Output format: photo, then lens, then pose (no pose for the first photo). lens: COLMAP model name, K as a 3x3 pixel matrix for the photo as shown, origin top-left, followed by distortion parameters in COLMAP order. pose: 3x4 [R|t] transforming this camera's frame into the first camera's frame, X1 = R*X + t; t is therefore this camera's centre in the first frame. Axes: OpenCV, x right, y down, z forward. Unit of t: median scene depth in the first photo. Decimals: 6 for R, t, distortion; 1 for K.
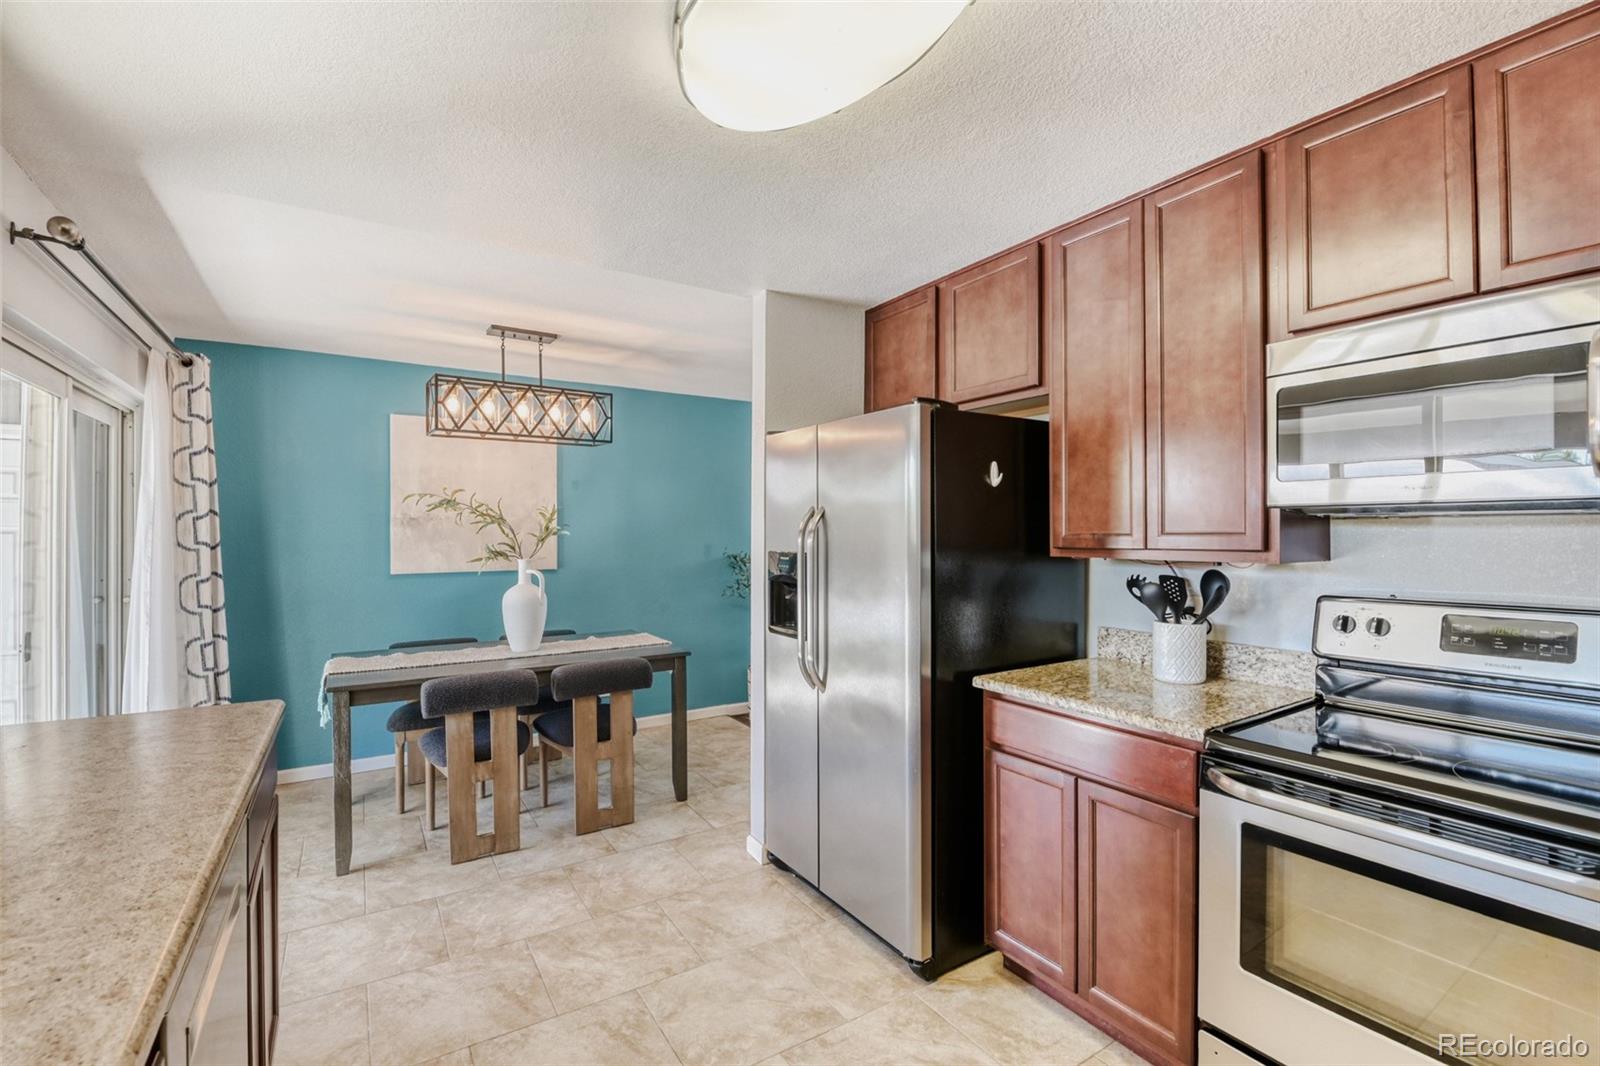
lens RADIAL K [[692.0, 0, 796.3], [0, 692.0, 534.7], [0, 0, 1]] dist [-0.010315, -0.002803]
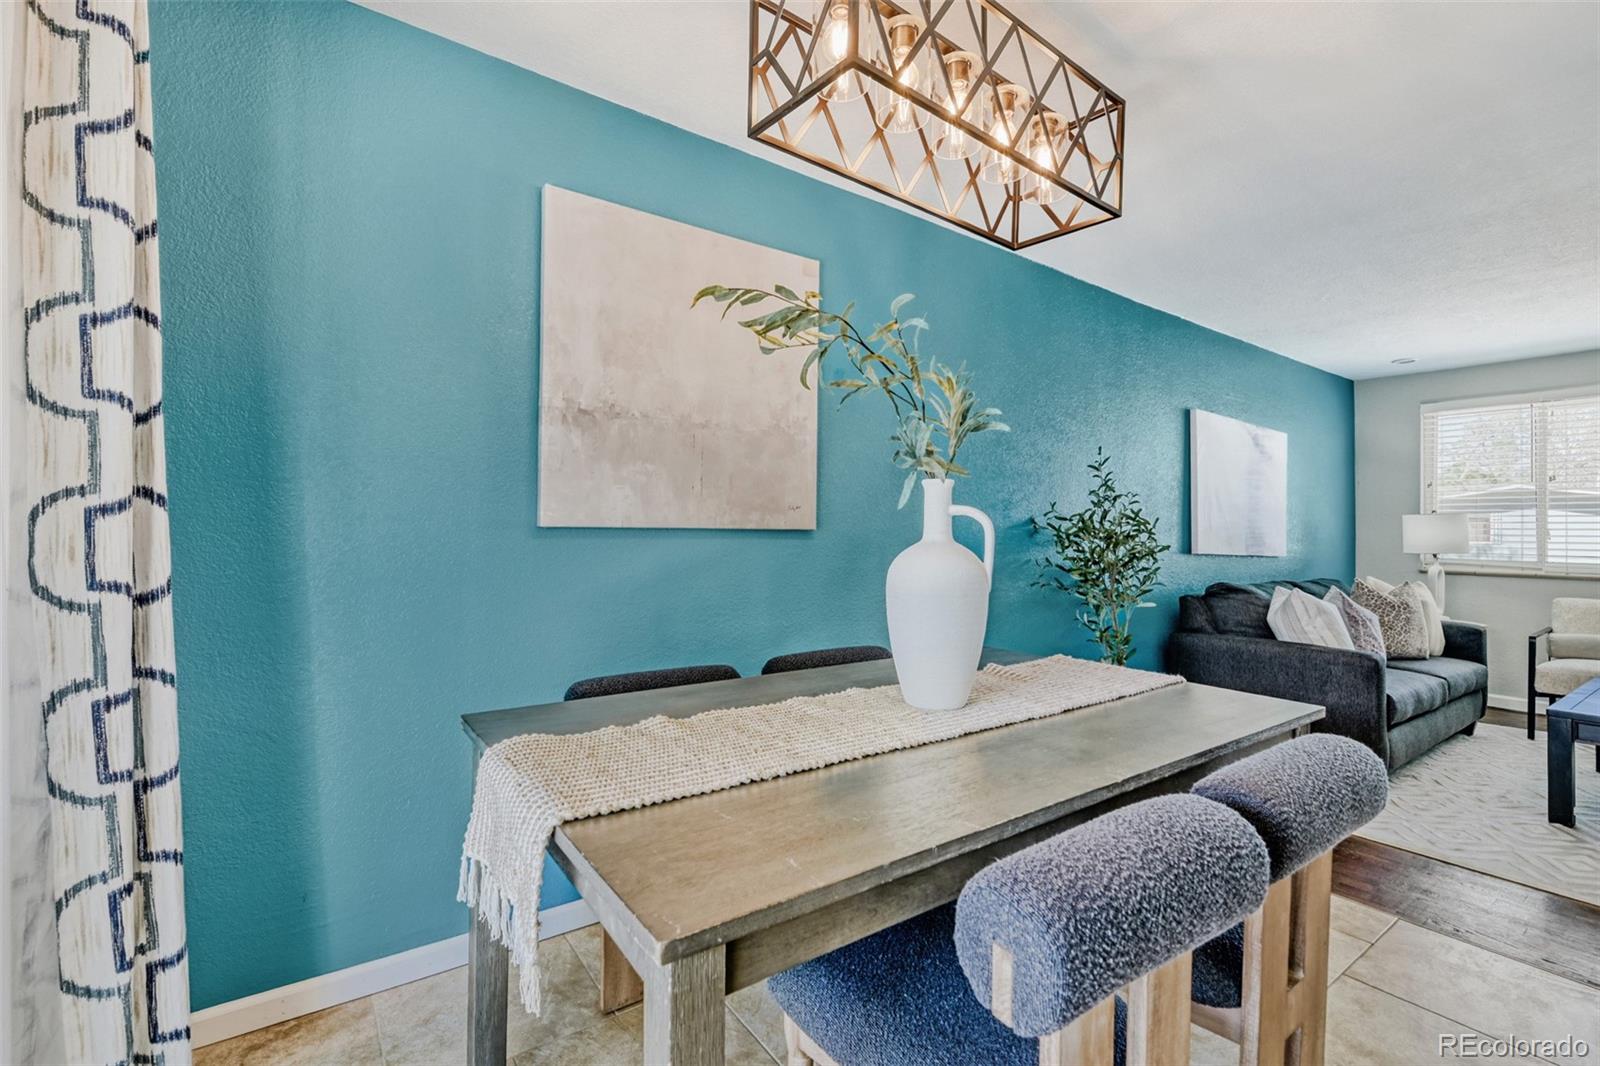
lens RADIAL K [[692.0, 0, 803.5], [0, 692.0, 526.6], [0, 0, 1]] dist [-0.010315, -0.002803]
pose [[0.996088, 0.019705, 0.086137, -0.554391], [-0.019015, 0.999780, -0.008828, 0.071681], [-0.086292, 0.007155, 0.996244, 0.638275]]
